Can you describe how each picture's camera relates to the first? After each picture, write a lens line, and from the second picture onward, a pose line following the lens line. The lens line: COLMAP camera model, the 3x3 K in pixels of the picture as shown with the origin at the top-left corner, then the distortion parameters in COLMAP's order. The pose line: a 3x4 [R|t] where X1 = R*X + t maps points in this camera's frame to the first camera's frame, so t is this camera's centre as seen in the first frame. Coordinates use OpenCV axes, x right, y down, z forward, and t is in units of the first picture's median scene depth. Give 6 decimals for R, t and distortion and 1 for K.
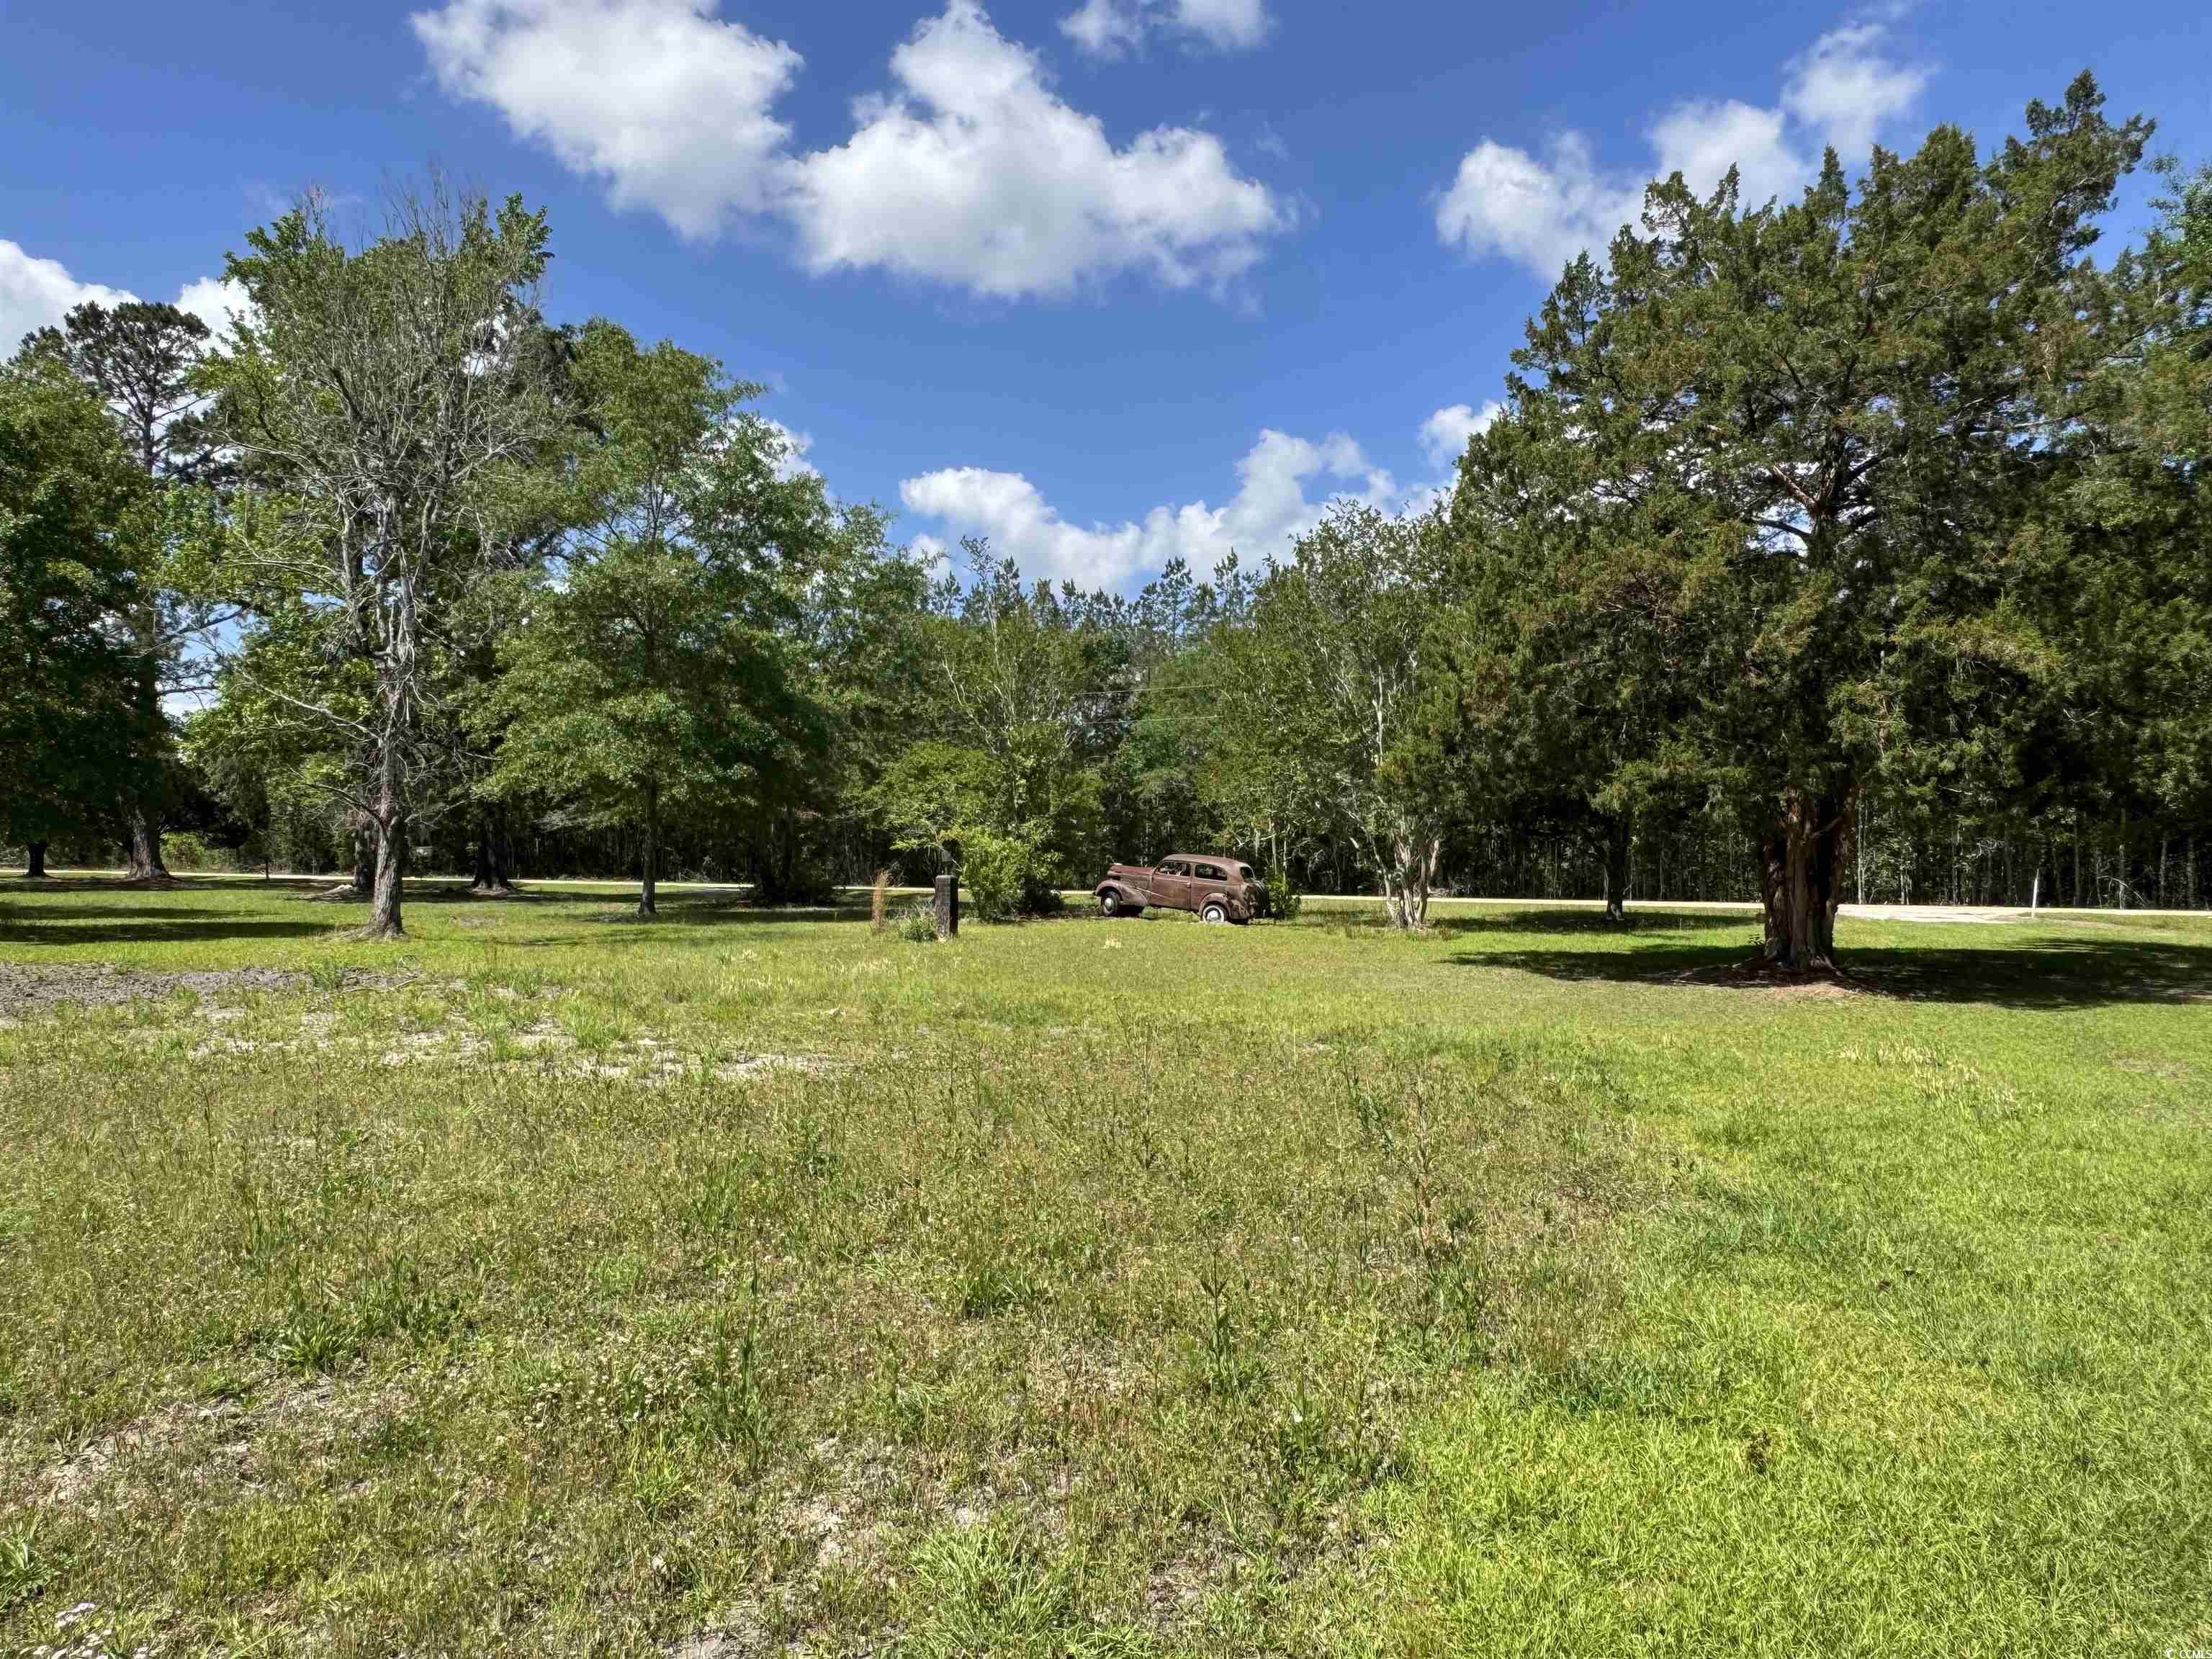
lens RADIAL K [[1422.3, 0, 1100.1], [0, 1422.3, 835.6], [0, 0, 1]] dist [0.002154, 0.000740]
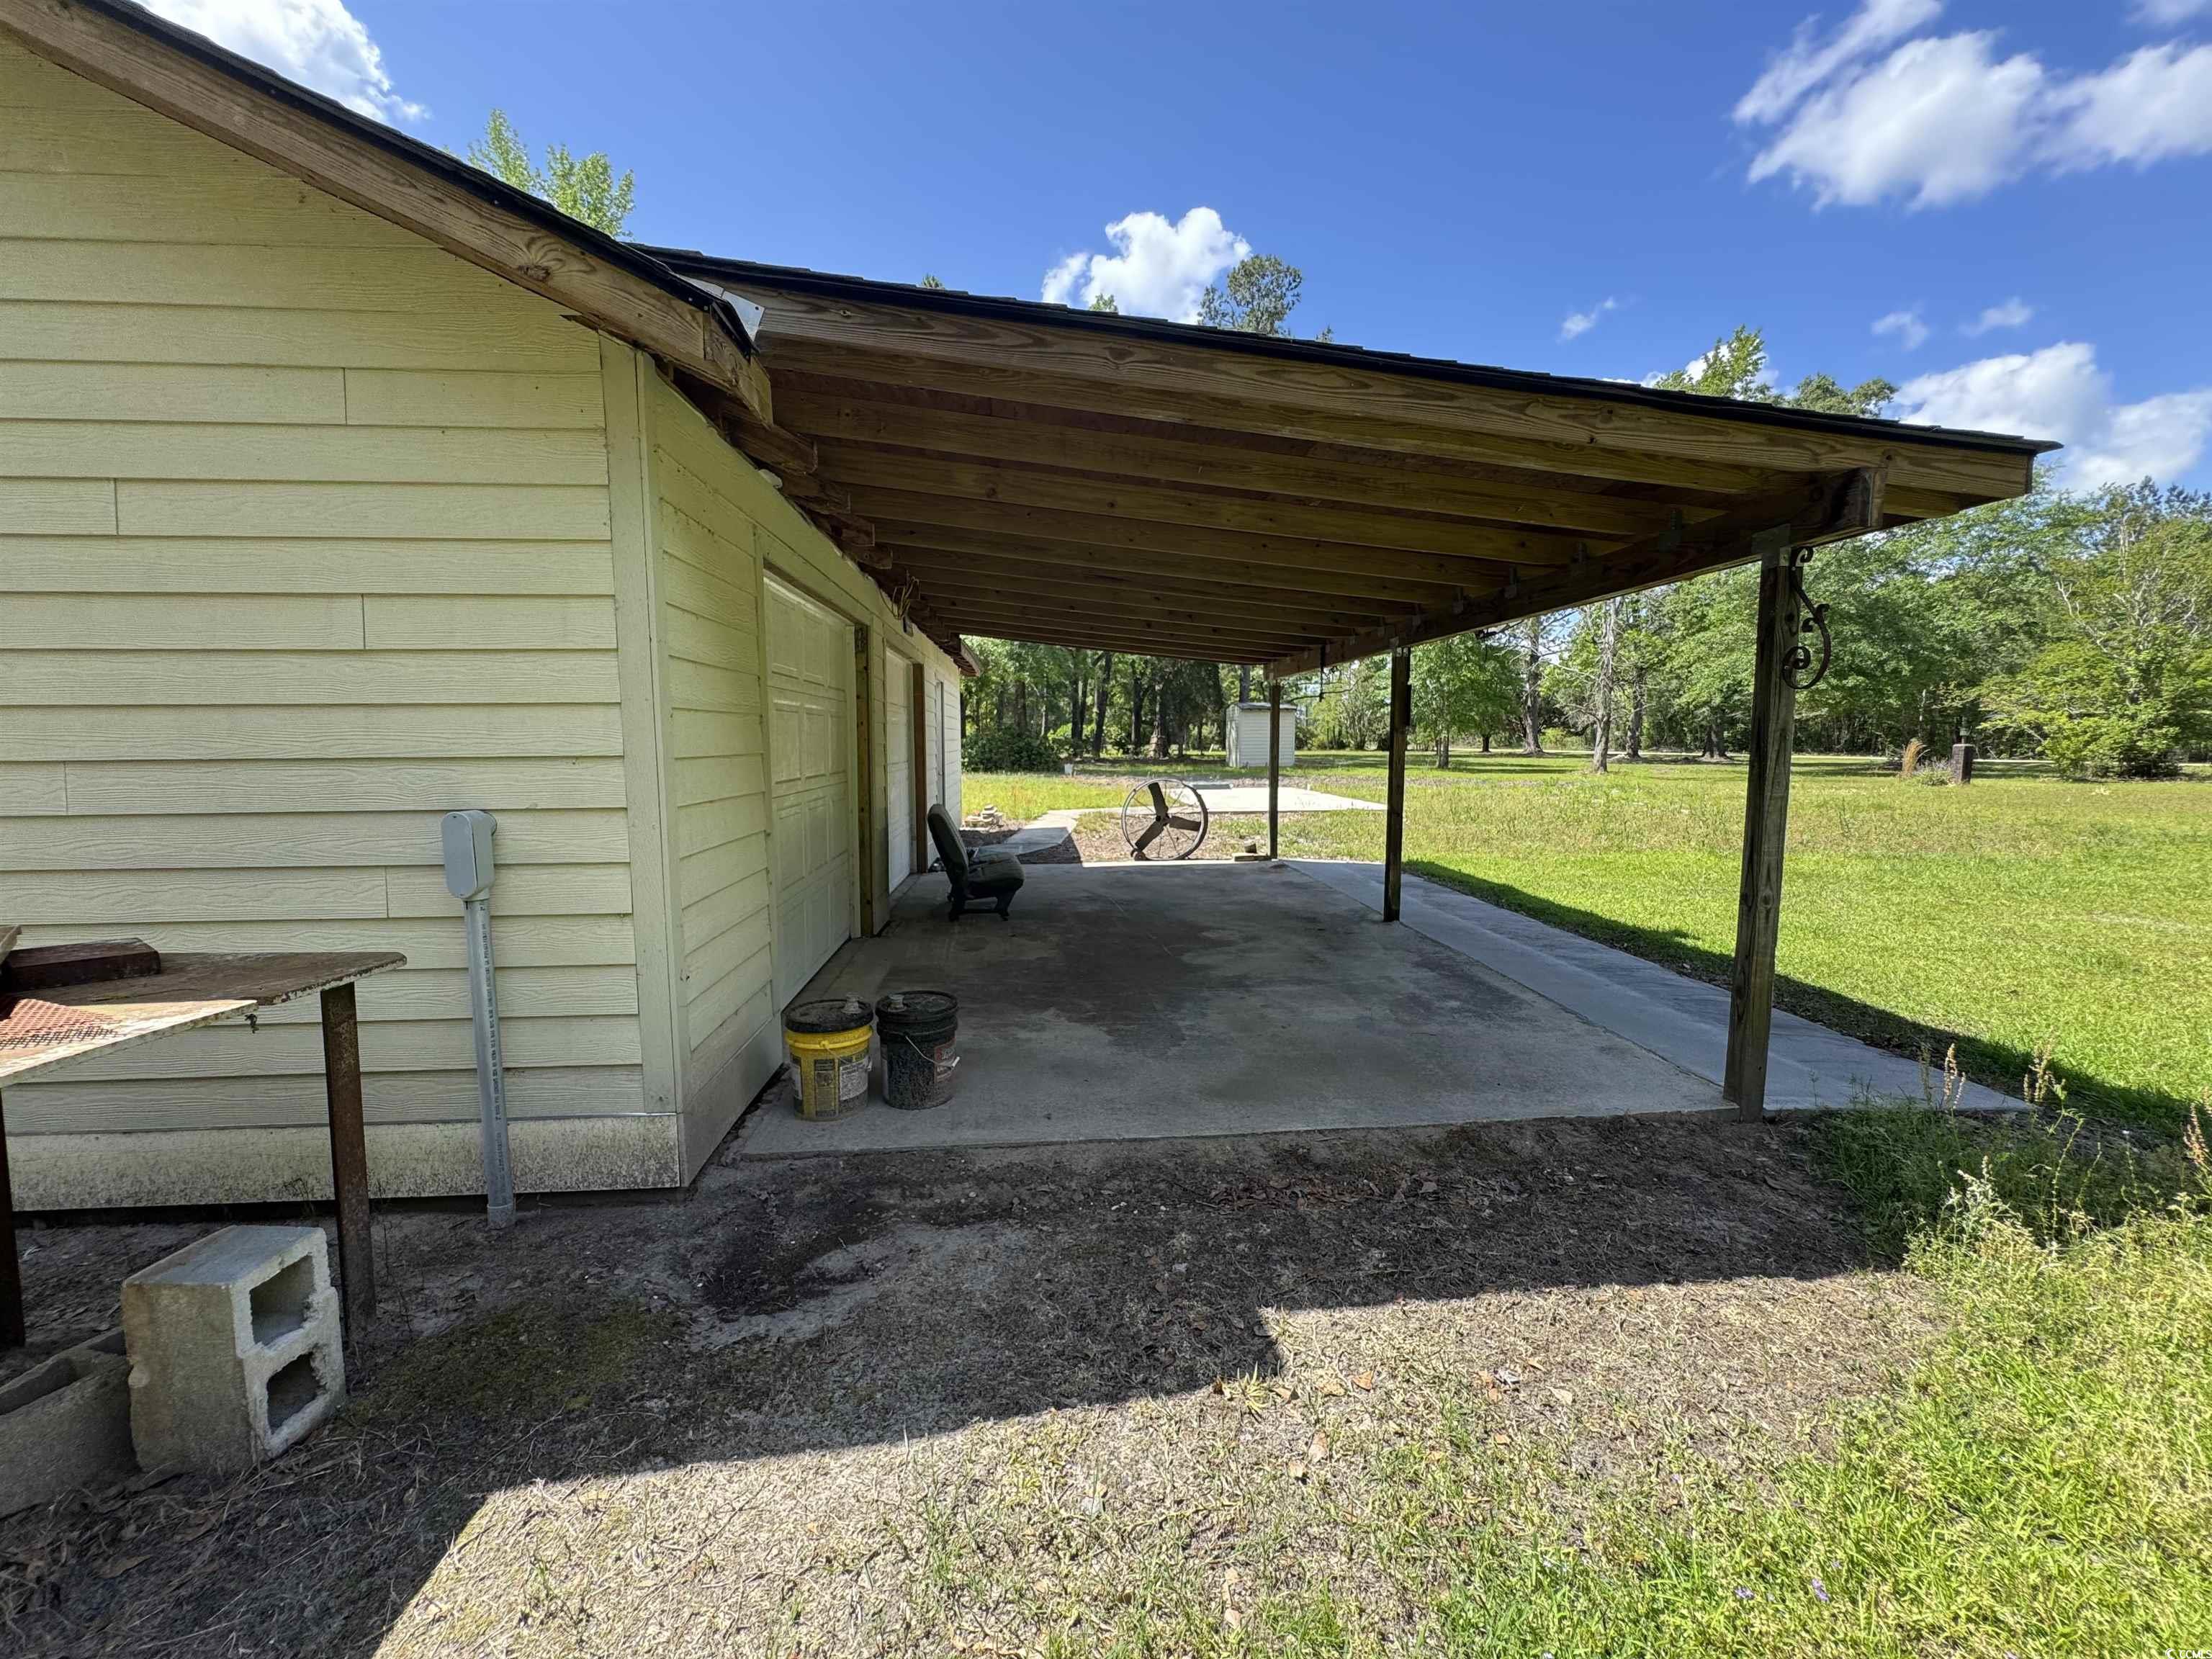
lens RADIAL K [[882.6, 0, 1113.1], [0, 882.6, 833.6], [0, 0, 1]] dist [-0.001782, 0.000508]
pose [[0.496354, 0.081526, -0.864283, 0.184732], [0.019680, 0.994268, 0.105089, 0.004157], [0.867897, -0.069170, 0.491905, -0.191127]]
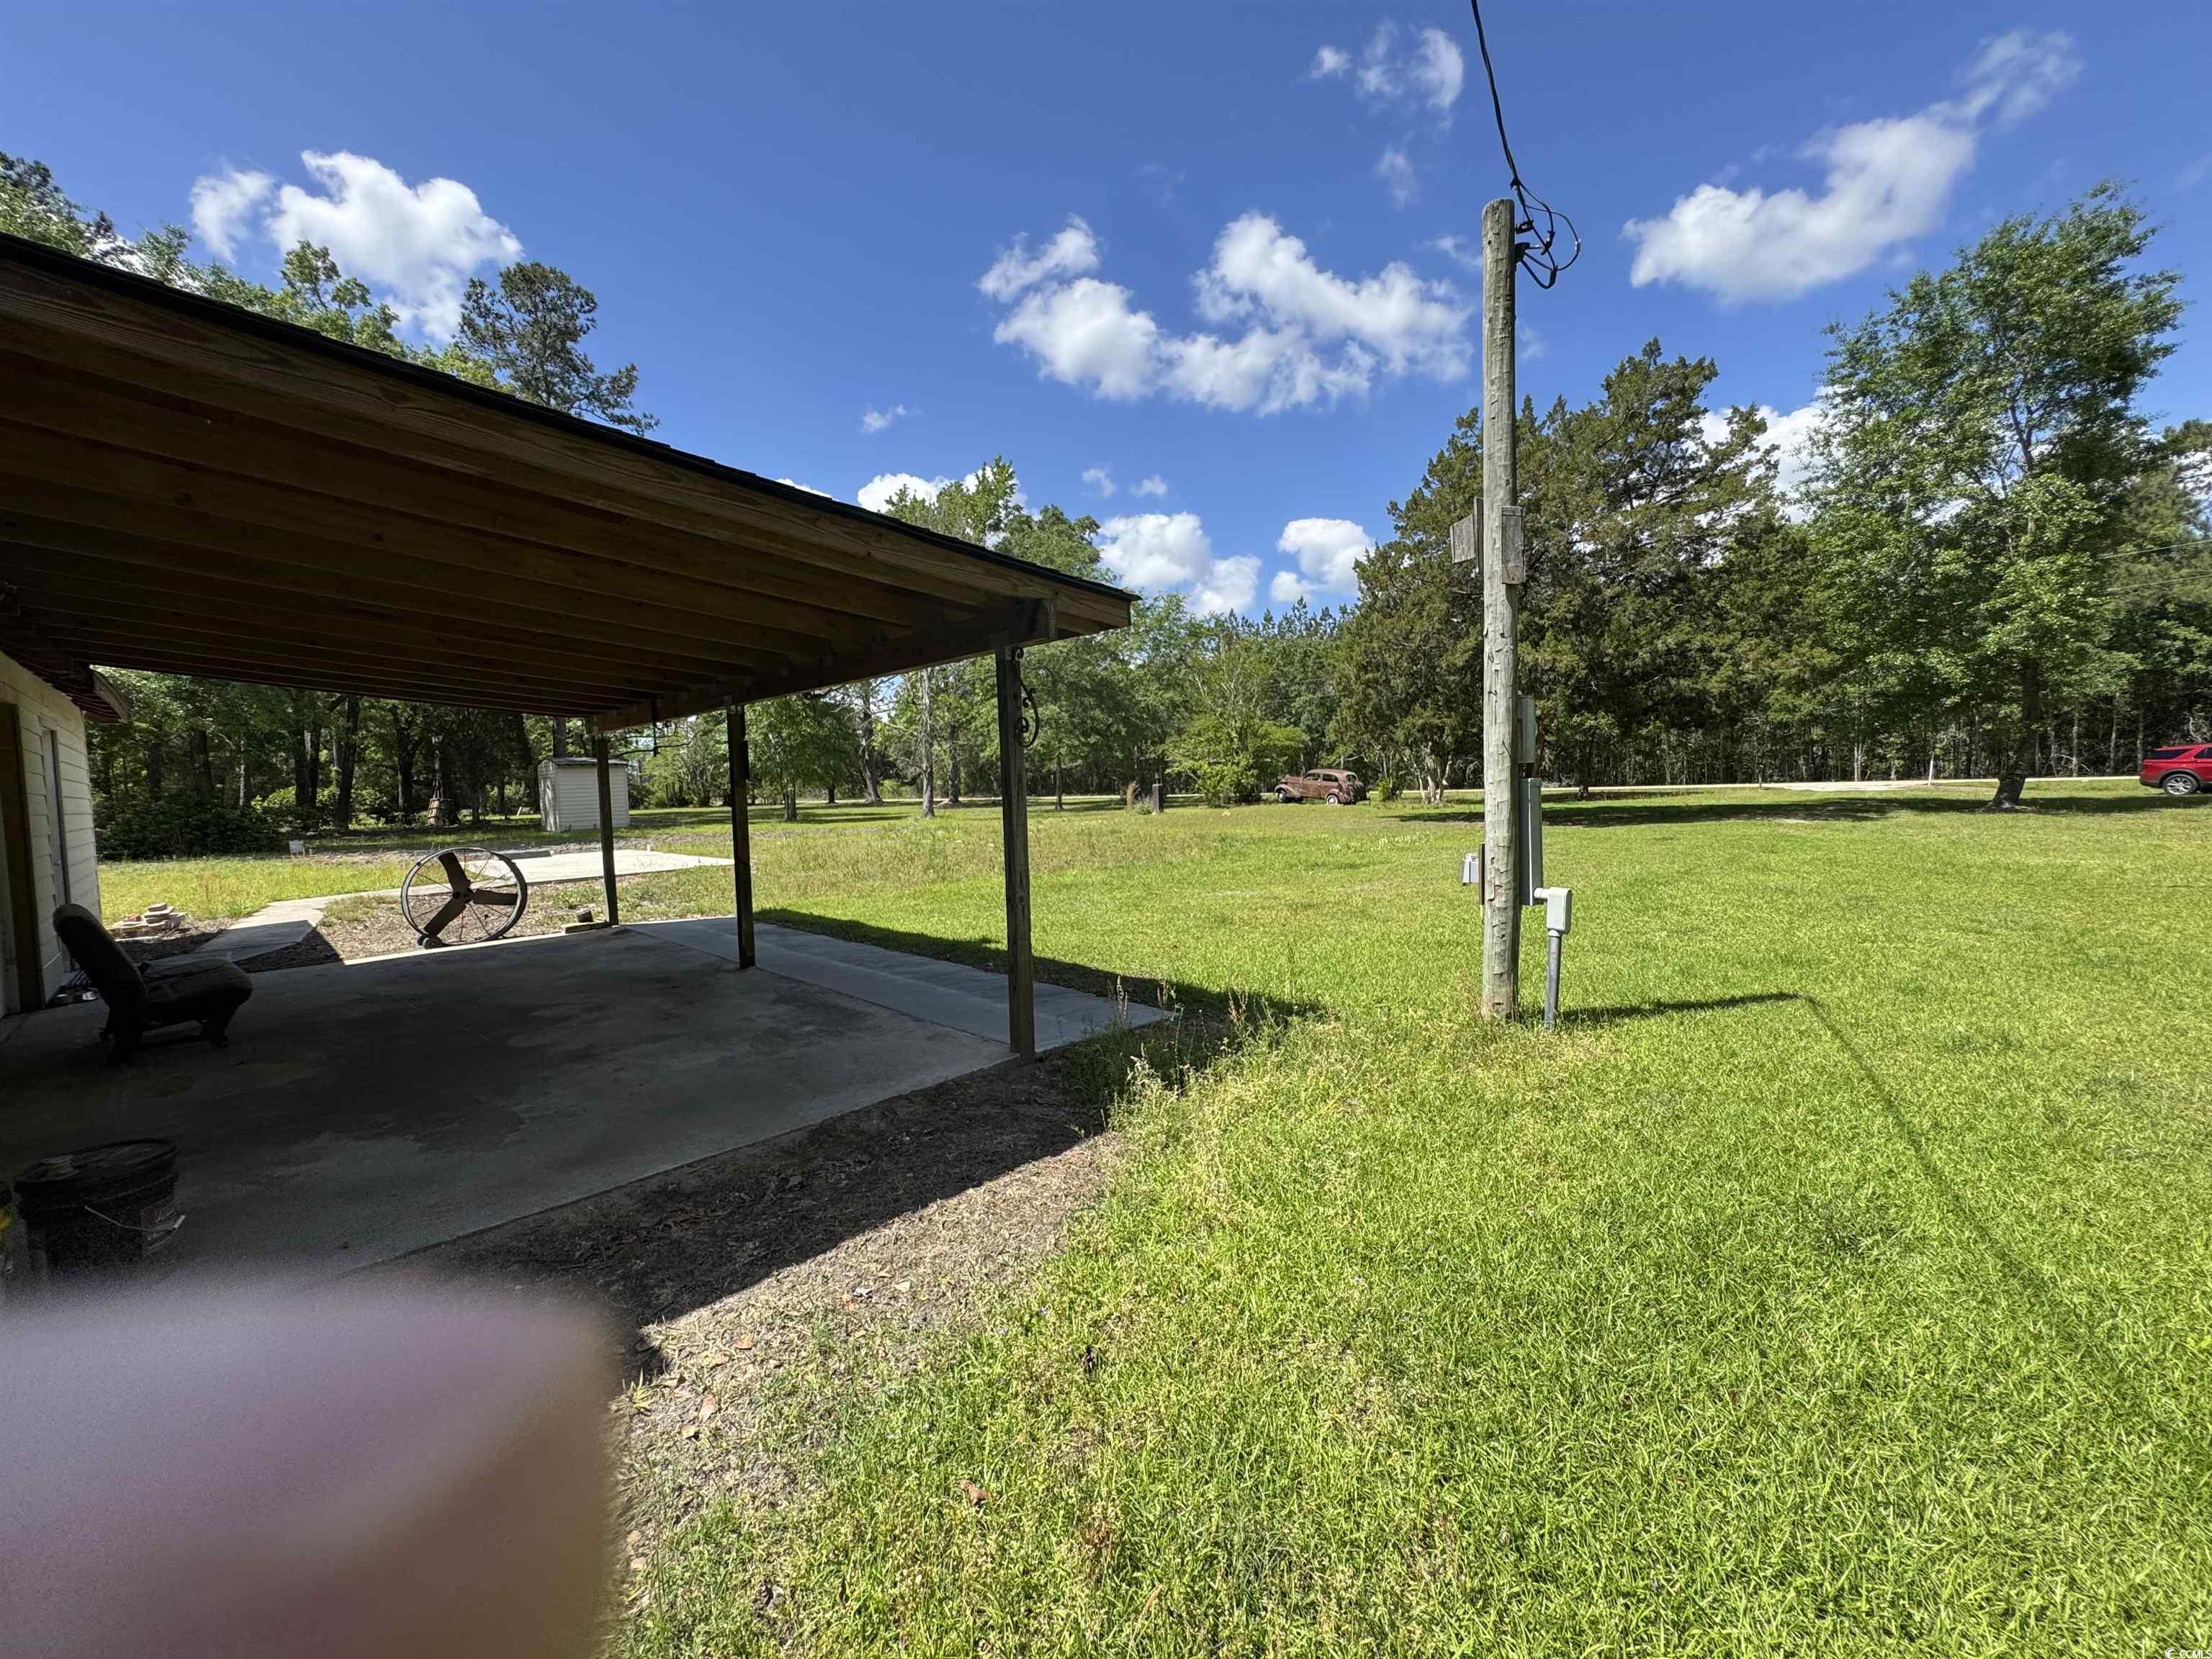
lens RADIAL K [[882.6, 0, 1105.8], [0, 882.6, 831.4], [0, 0, 1]] dist [-0.001782, 0.000508]
pose [[0.937707, -0.020697, -0.346811, 0.194932], [0.046587, 0.996699, 0.066483, 0.004494], [0.344290, -0.078498, 0.935576, -0.200498]]
